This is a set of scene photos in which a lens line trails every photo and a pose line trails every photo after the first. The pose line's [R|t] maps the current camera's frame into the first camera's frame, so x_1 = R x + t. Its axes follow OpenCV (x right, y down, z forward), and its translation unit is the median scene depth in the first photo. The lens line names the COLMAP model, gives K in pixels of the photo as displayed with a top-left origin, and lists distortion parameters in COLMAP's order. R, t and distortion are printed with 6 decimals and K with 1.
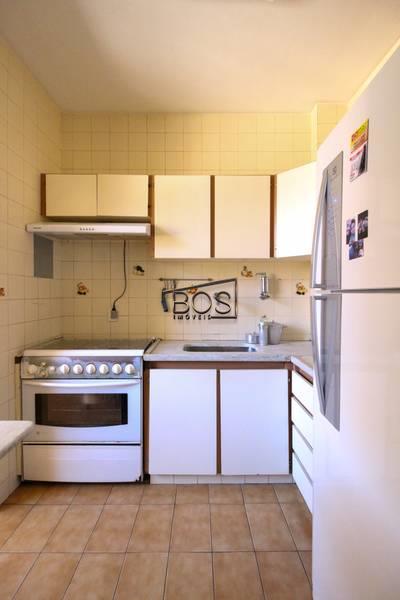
lens RADIAL K [[277.8, 0, 200.0], [0, 277.8, 297.4], [0, 0, 1]] dist [0.004892, -0.002491]
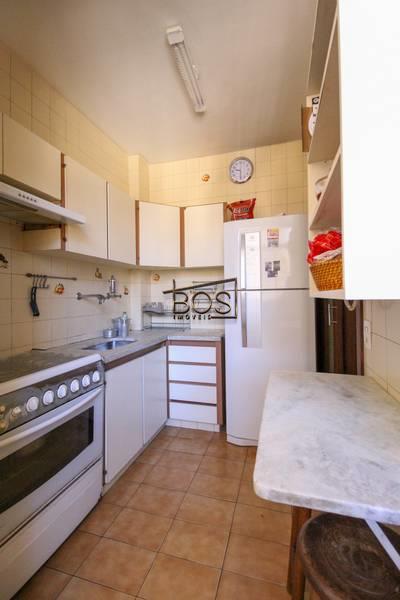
lens RADIAL K [[277.8, 0, 198.4], [0, 277.8, 297.8], [0, 0, 1]] dist [0.004892, -0.002491]
pose [[0.293214, -0.011158, 0.955982, -1.033290], [0.025437, 0.999669, 0.003866, 0.011133], [-0.955709, 0.023183, 0.293400, 0.434106]]
